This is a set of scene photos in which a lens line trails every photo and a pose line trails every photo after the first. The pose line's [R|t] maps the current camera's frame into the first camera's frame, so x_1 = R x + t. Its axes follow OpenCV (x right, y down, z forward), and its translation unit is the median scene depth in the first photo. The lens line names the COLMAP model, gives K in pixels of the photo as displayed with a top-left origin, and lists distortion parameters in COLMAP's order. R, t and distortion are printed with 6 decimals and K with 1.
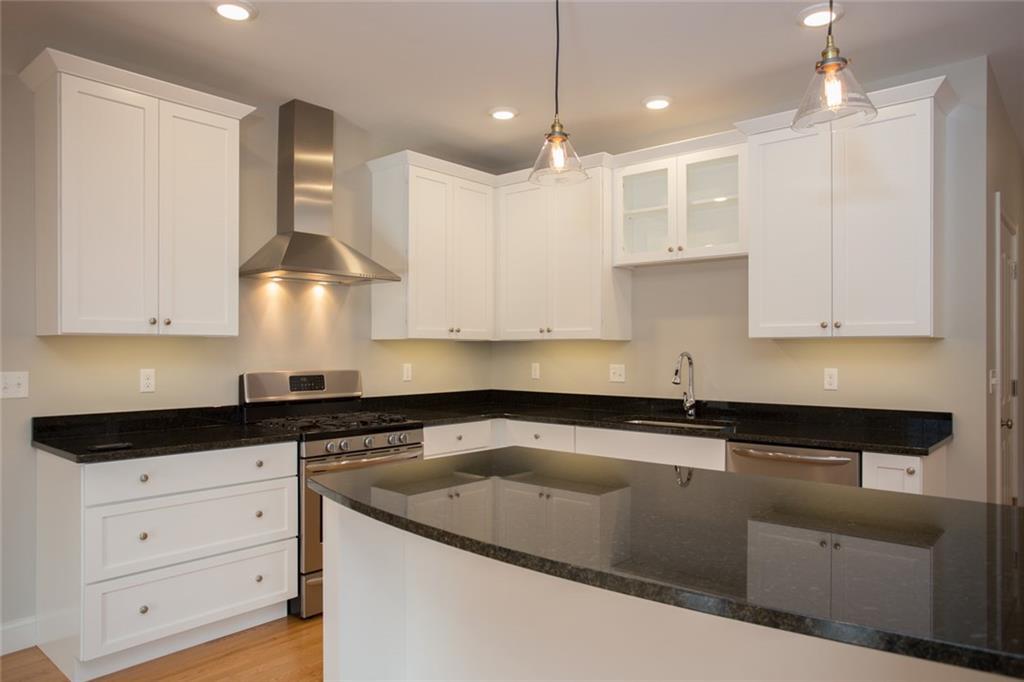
lens RADIAL K [[690.2, 0, 512.0], [0, 690.2, 341.0], [0, 0, 1]] dist [-0.004391, -0.001132]
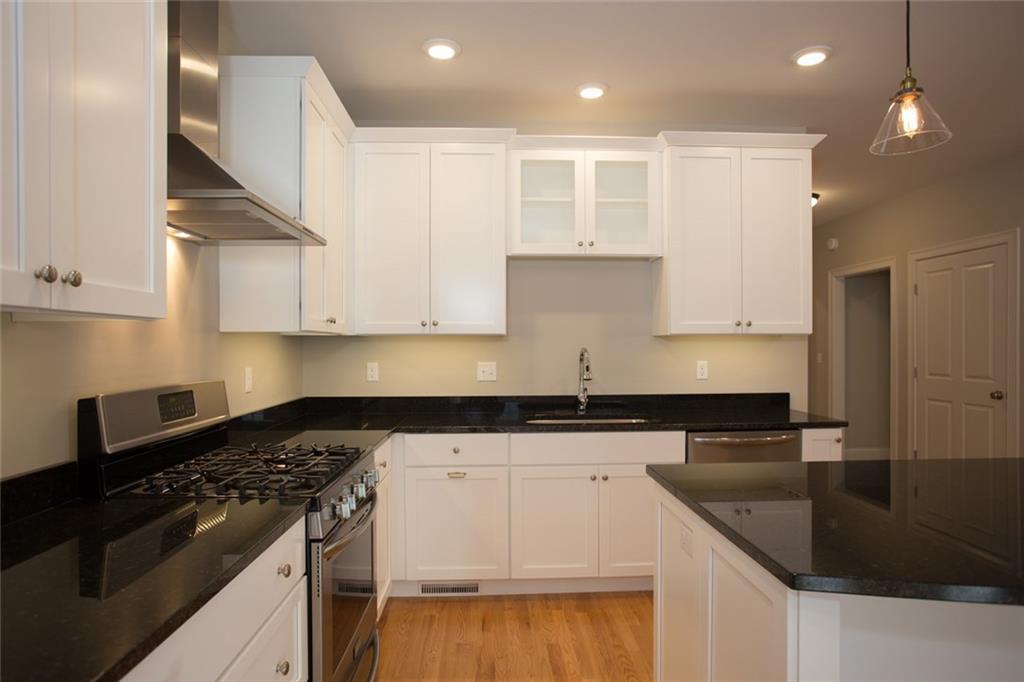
lens RADIAL K [[606.6, 0, 513.3], [0, 606.6, 350.4], [0, 0, 1]] dist [-0.078509, 0.056958]
pose [[0.720800, -0.010358, 0.693066, -0.437177], [-0.004961, 0.999786, 0.020102, 0.002490], [-0.693125, -0.017928, 0.720594, 0.443569]]
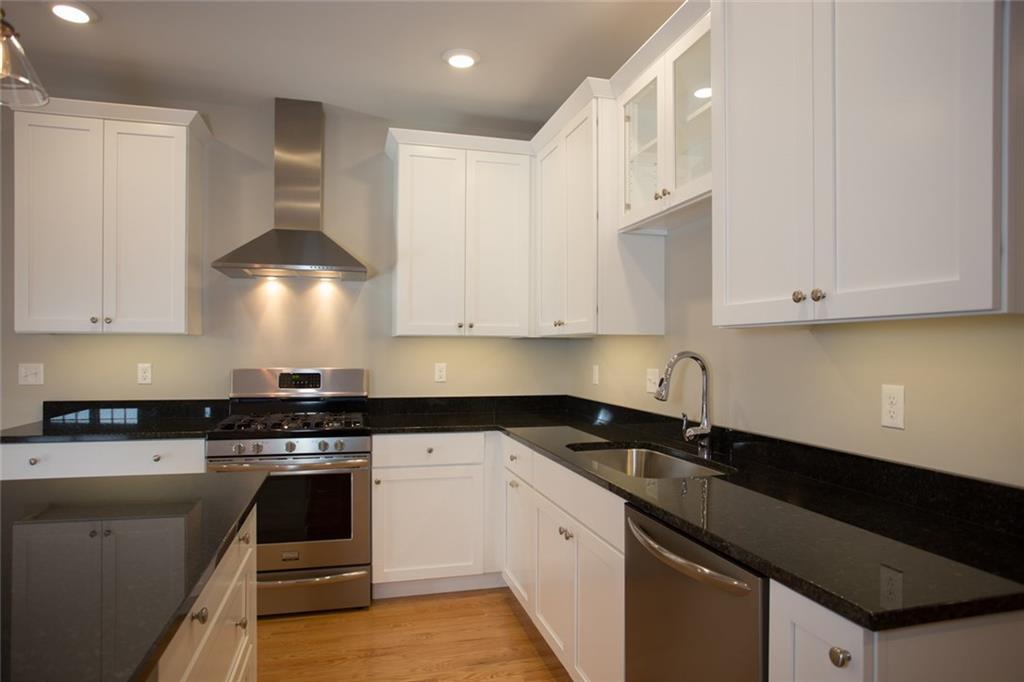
lens RADIAL K [[606.6, 0, 513.3], [0, 606.6, 350.4], [0, 0, 1]] dist [-0.078509, 0.056958]
pose [[0.832546, 0.004772, -0.553936, 0.434882], [0.003081, 0.999908, 0.013244, 0.006837], [0.553948, -0.012733, 0.832454, 0.442493]]
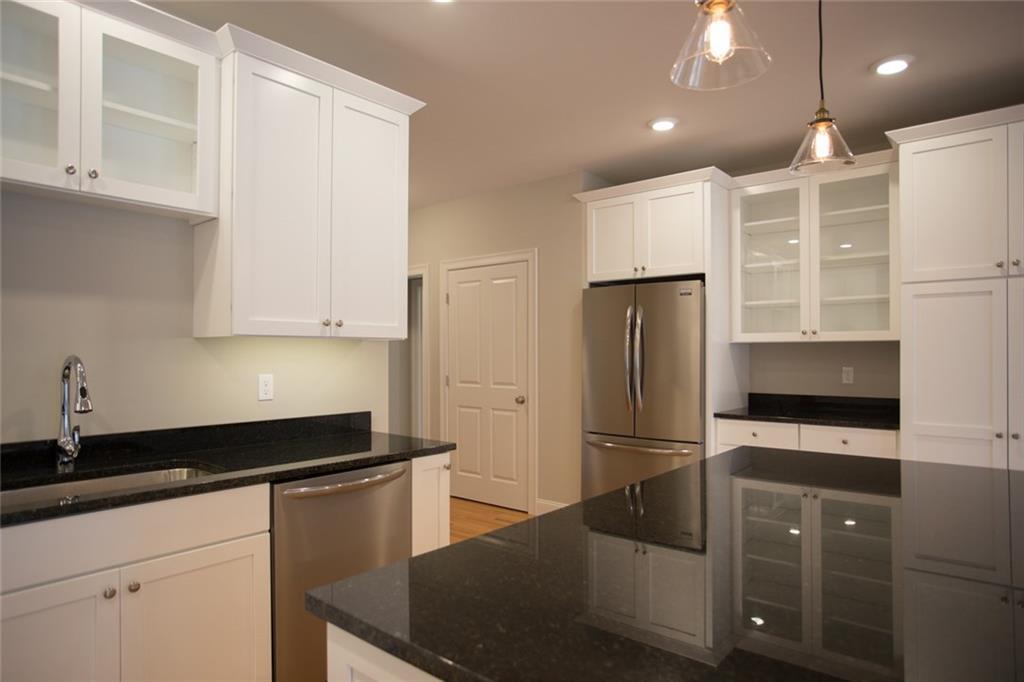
lens RADIAL K [[606.6, 0, 513.3], [0, 606.6, 350.4], [0, 0, 1]] dist [-0.078509, 0.056958]
pose [[-0.025179, 0.003273, 0.999678, -0.249649], [-0.013820, 0.999898, -0.003622, 0.008363], [-0.999587, -0.013906, -0.025131, 0.656506]]
